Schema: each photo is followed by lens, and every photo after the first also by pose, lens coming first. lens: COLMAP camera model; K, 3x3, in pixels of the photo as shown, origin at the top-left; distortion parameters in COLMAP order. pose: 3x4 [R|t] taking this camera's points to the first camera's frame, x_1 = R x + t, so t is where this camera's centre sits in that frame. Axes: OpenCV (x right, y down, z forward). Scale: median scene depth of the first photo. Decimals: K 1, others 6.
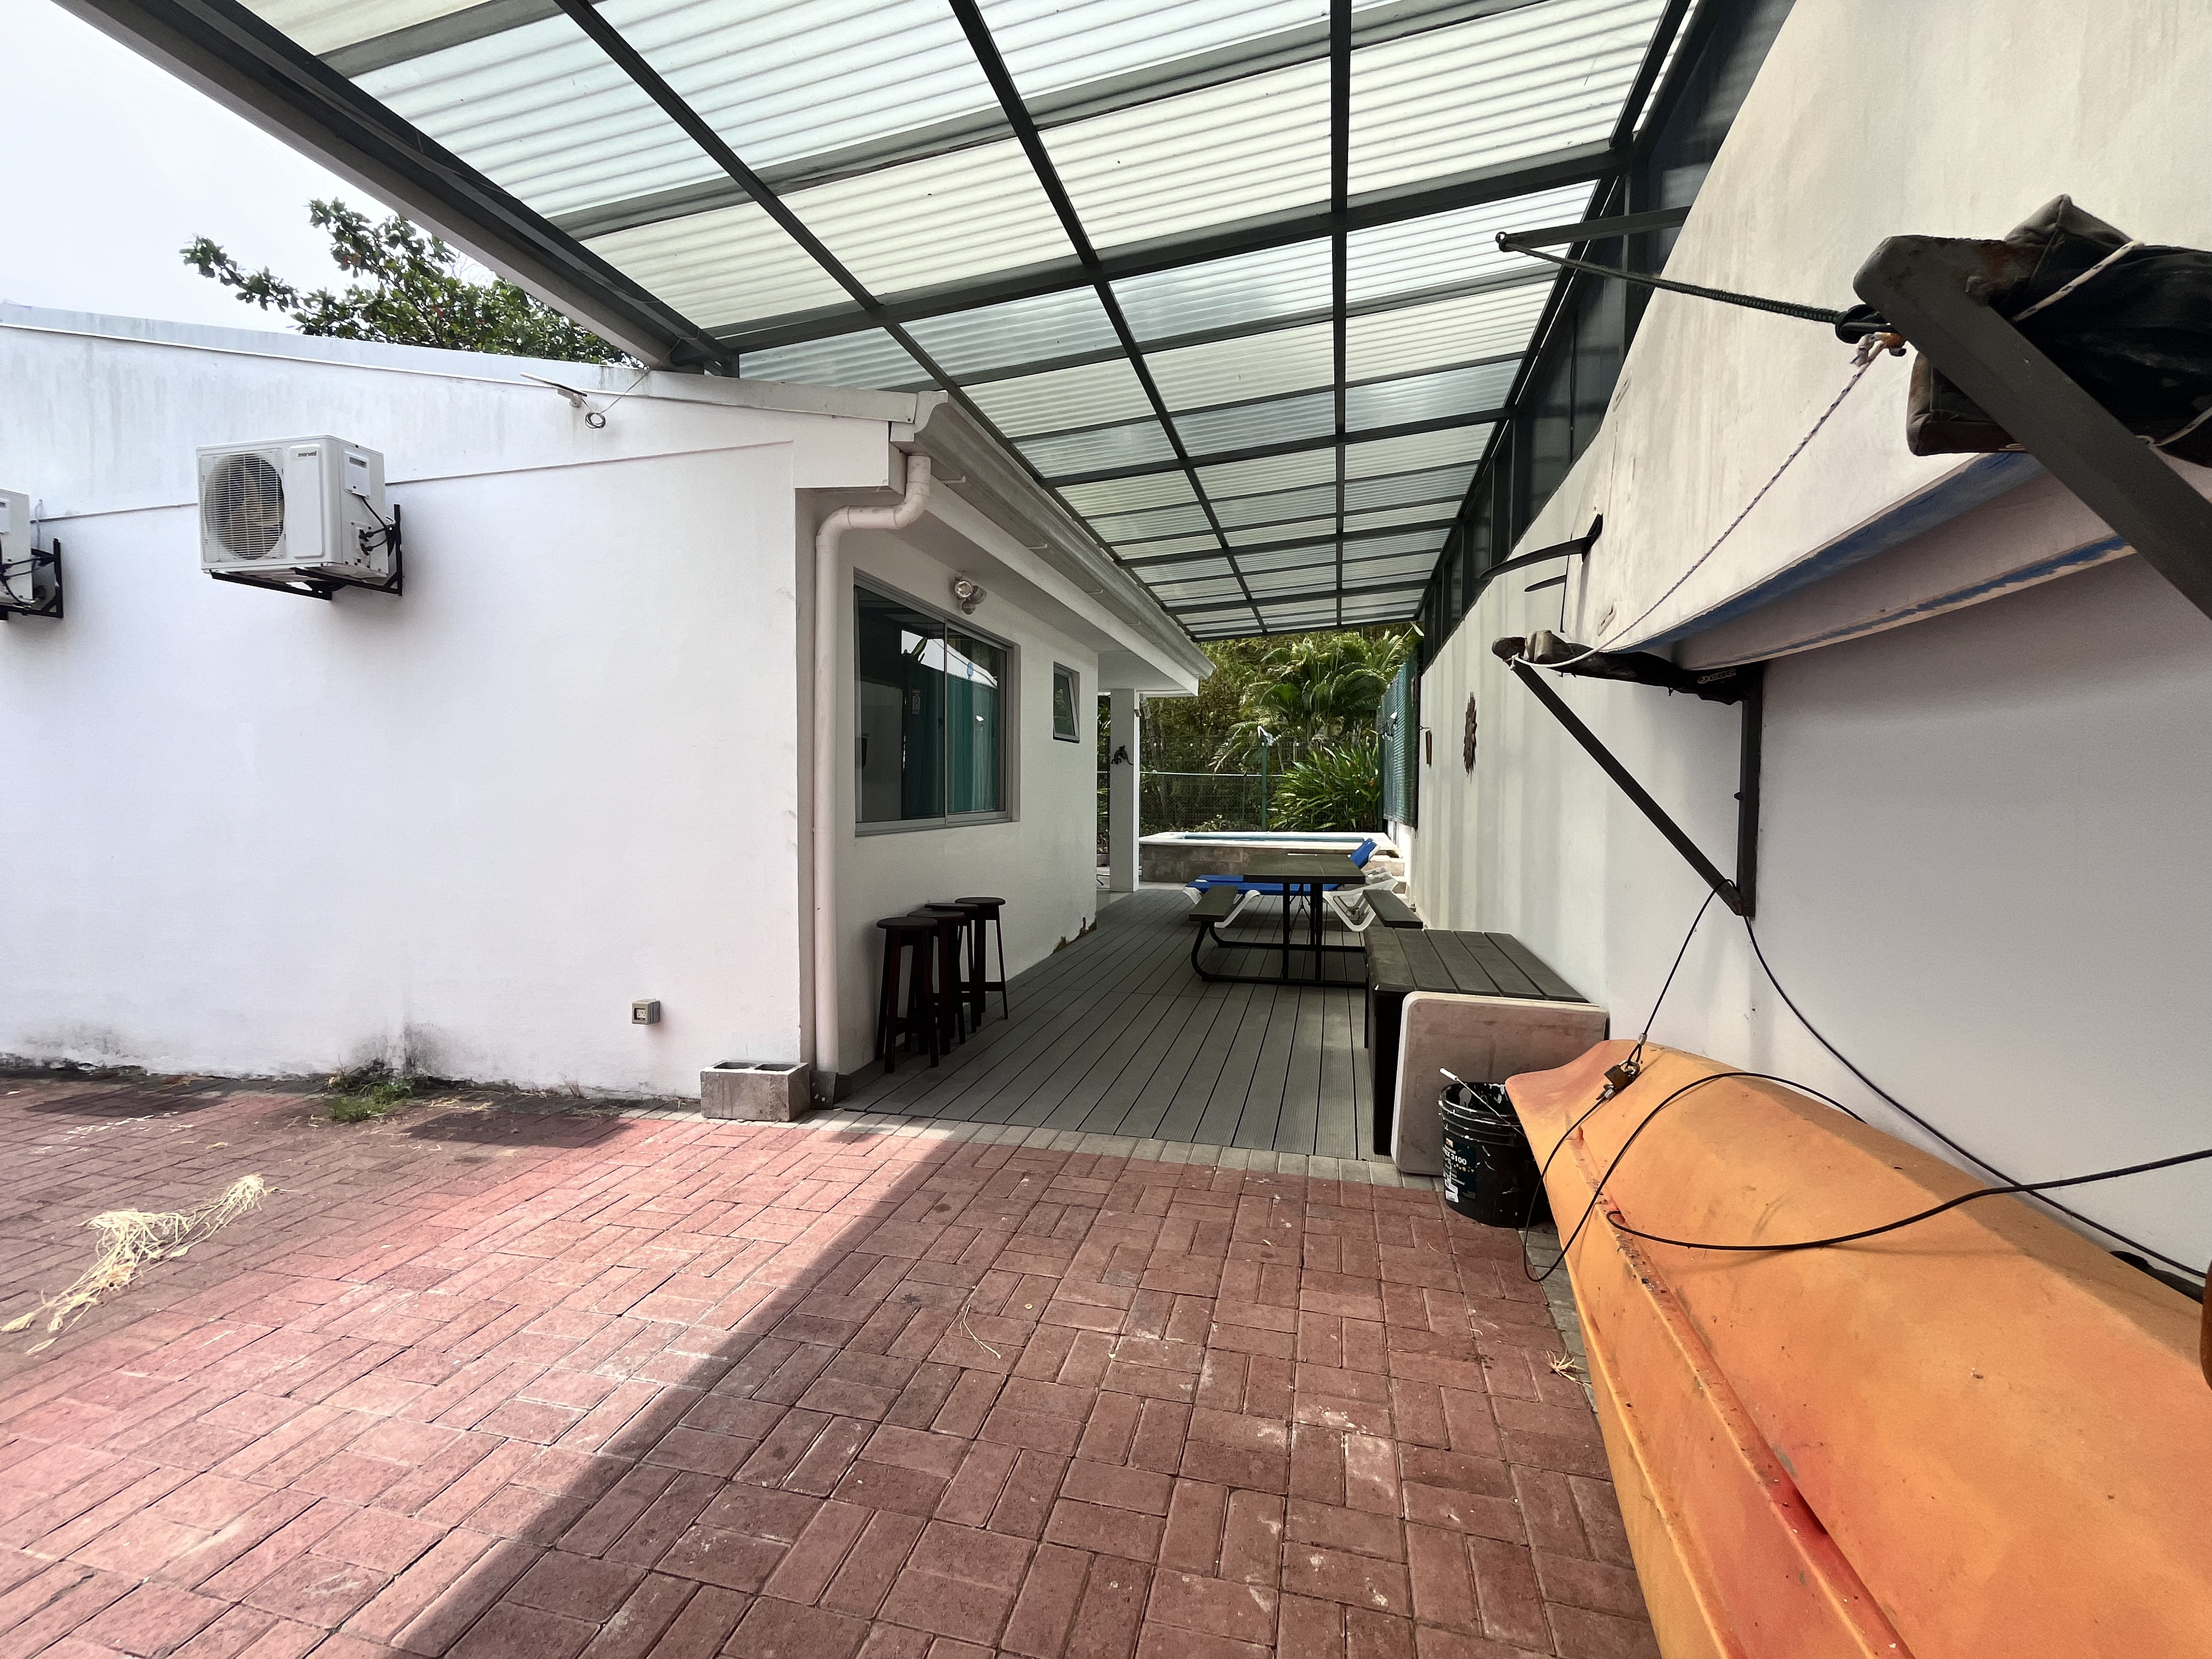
lens RADIAL K [[909.1, 0, 1101.9], [0, 909.1, 824.5], [0, 0, 1]] dist [-0.001465, 0.000048]
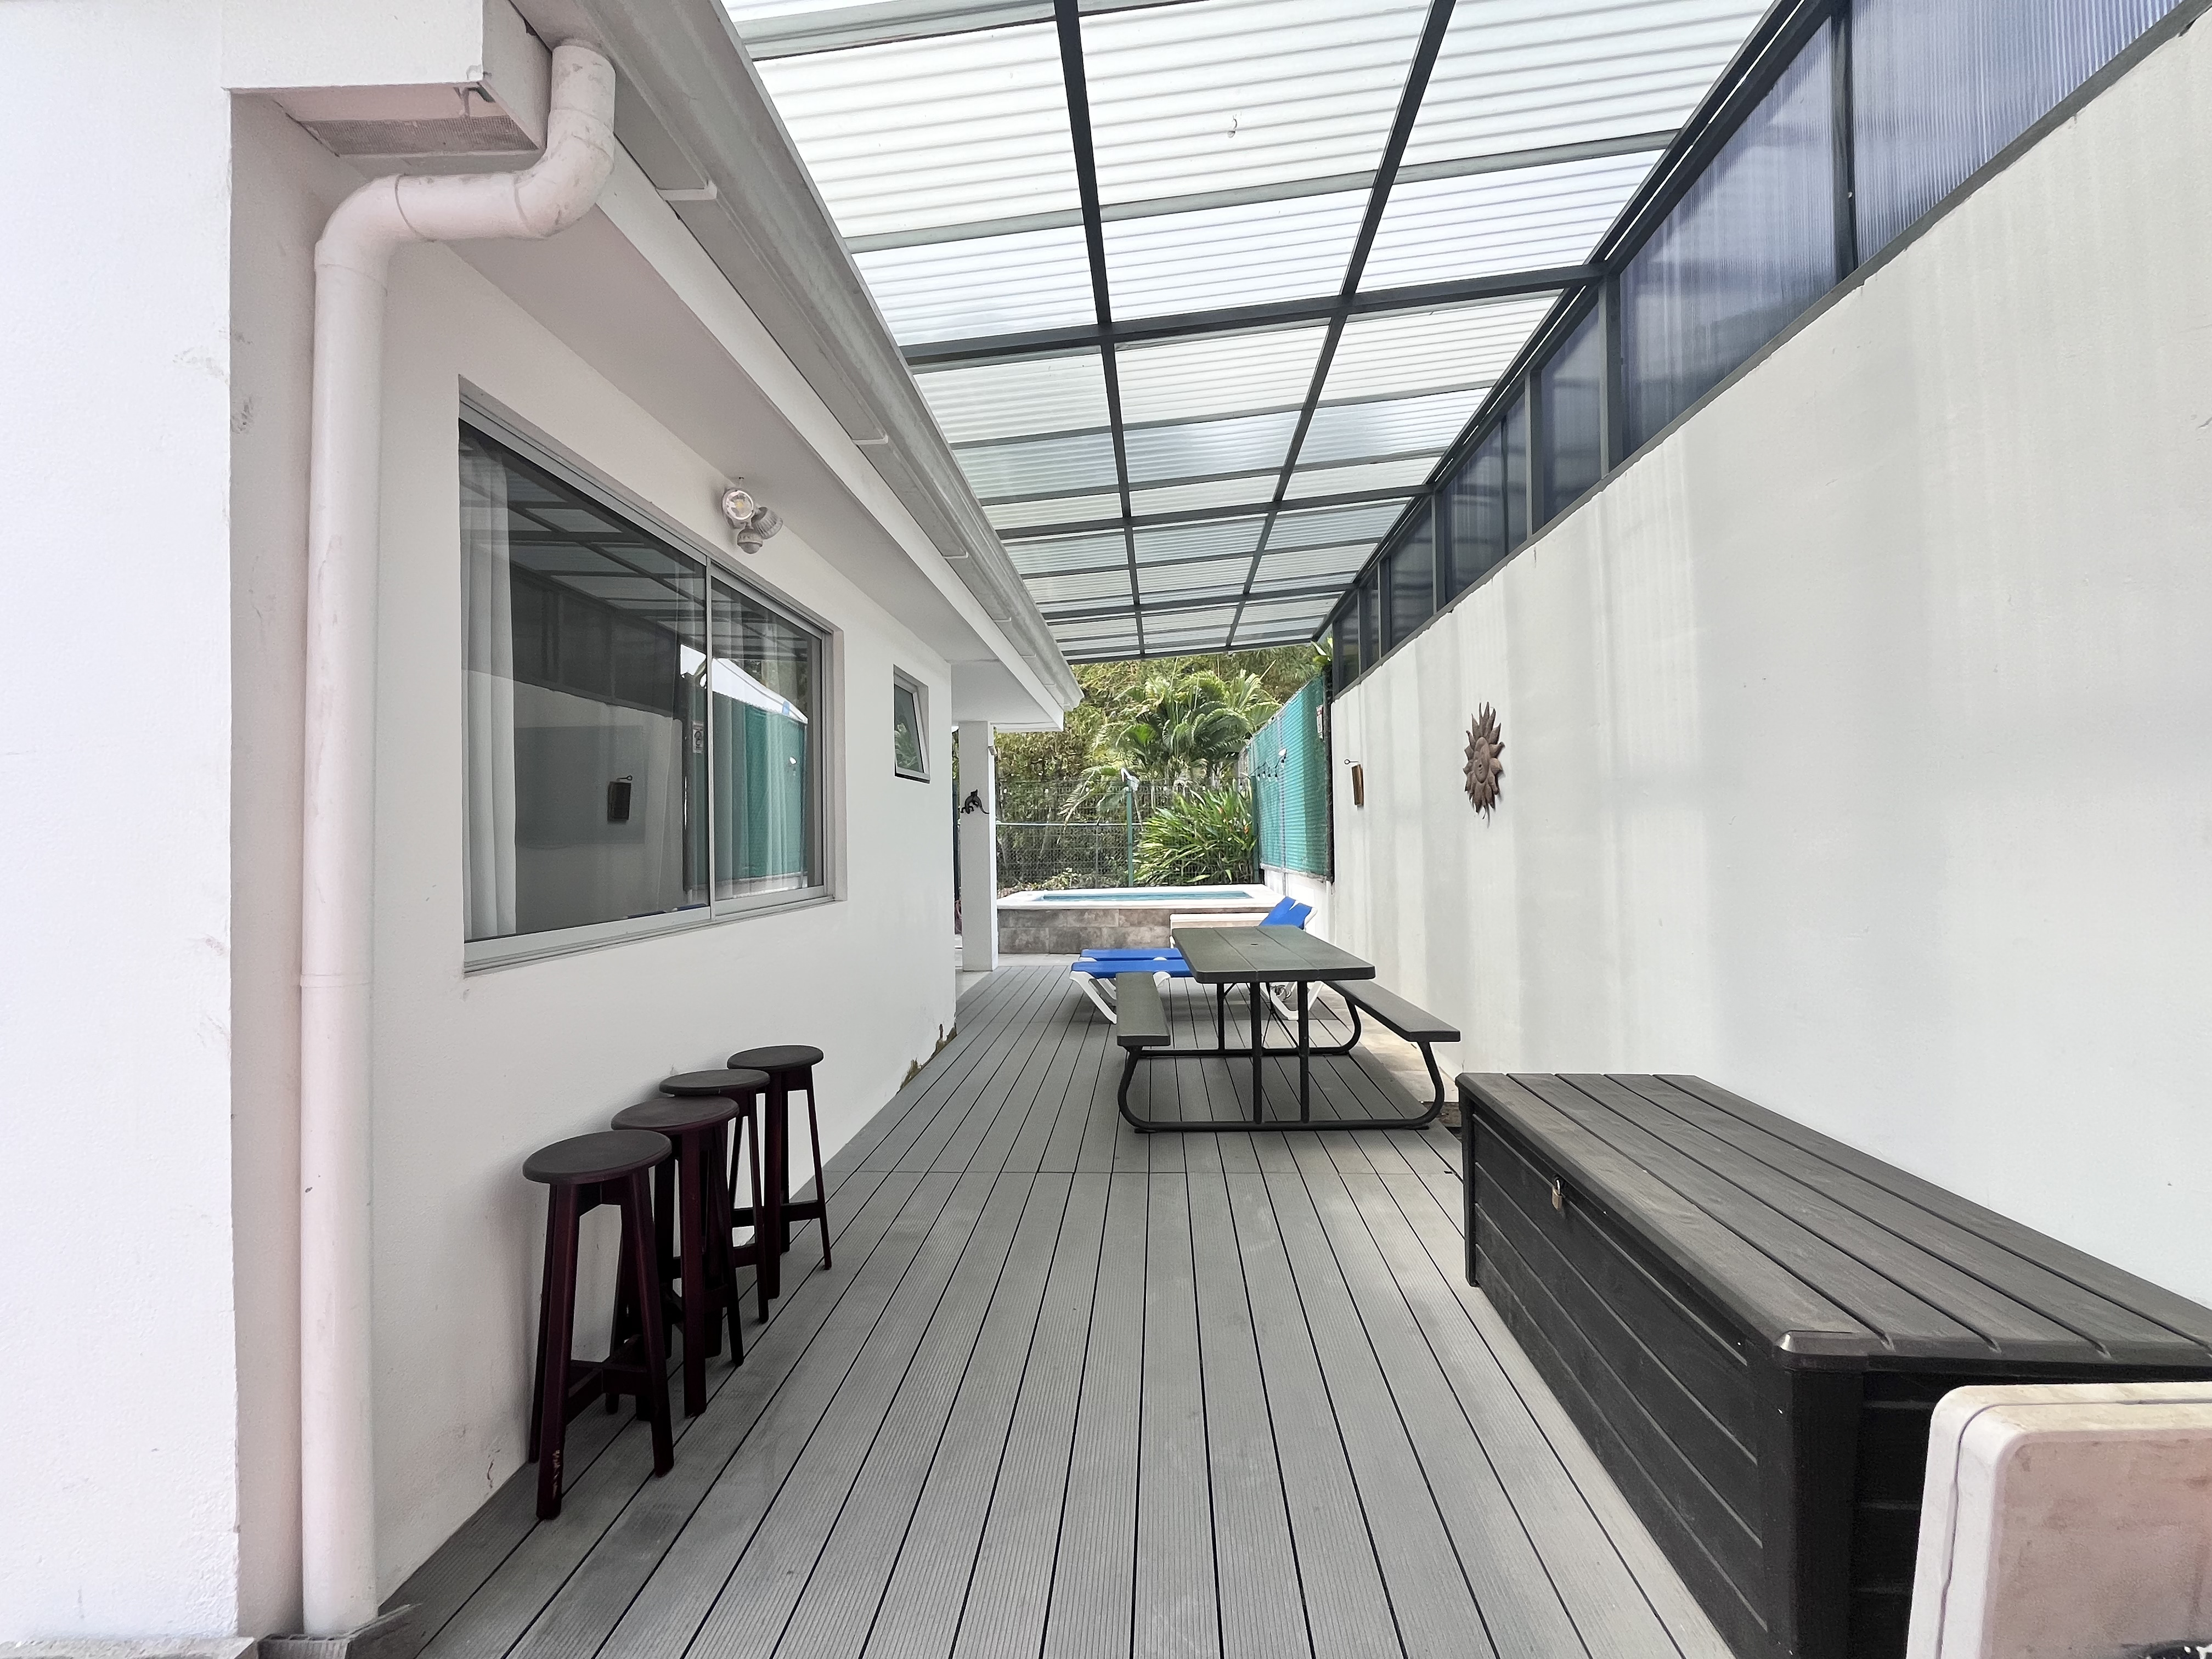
lens RADIAL K [[909.1, 0, 1098.0], [0, 909.1, 828.0], [0, 0, 1]] dist [-0.001465, 0.000048]
pose [[0.983230, -0.021128, 0.181142, -0.040677], [0.030575, 0.998305, -0.049520, -0.023121], [-0.179789, 0.054227, 0.982209, 0.436771]]
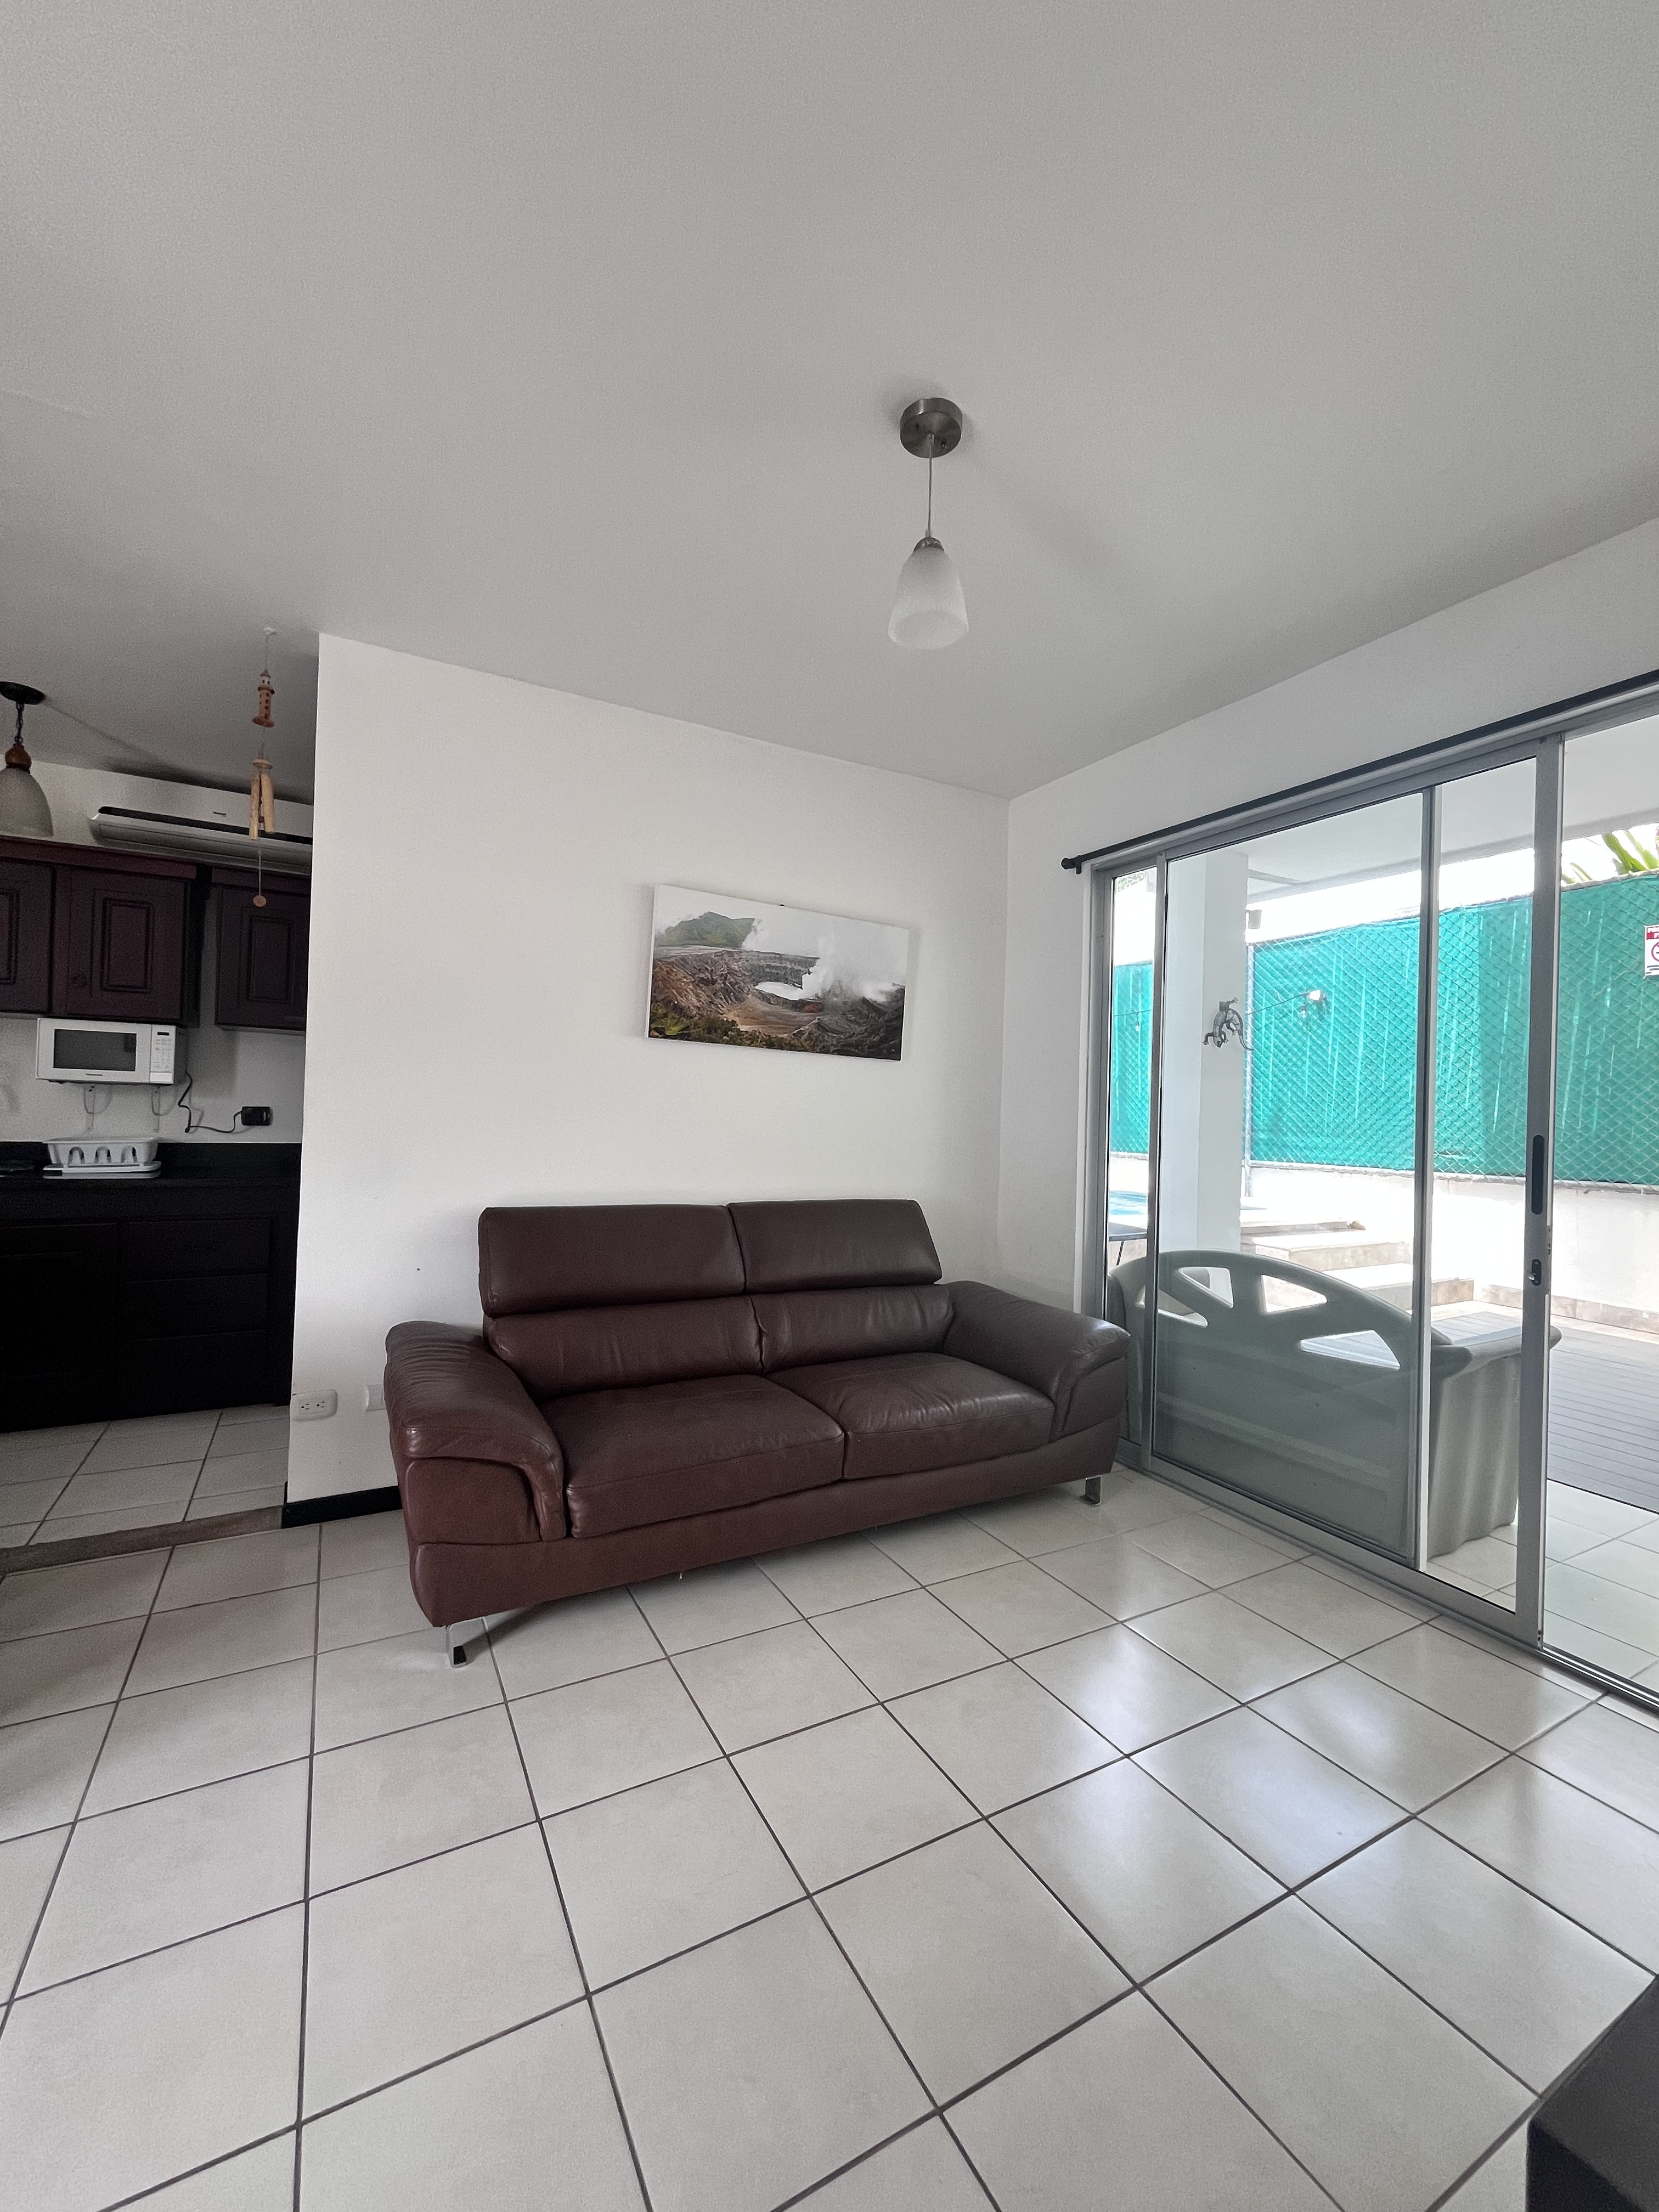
lens RADIAL K [[909.1, 0, 835.0], [0, 909.1, 1097.5], [0, 0, 1]] dist [-0.001465, 0.000048]
pose [[0.734937, 0.023442, 0.677730, -0.845153], [0.003684, 0.999250, -0.038557, -0.075702], [-0.678126, 0.030834, 0.734299, 1.991912]]
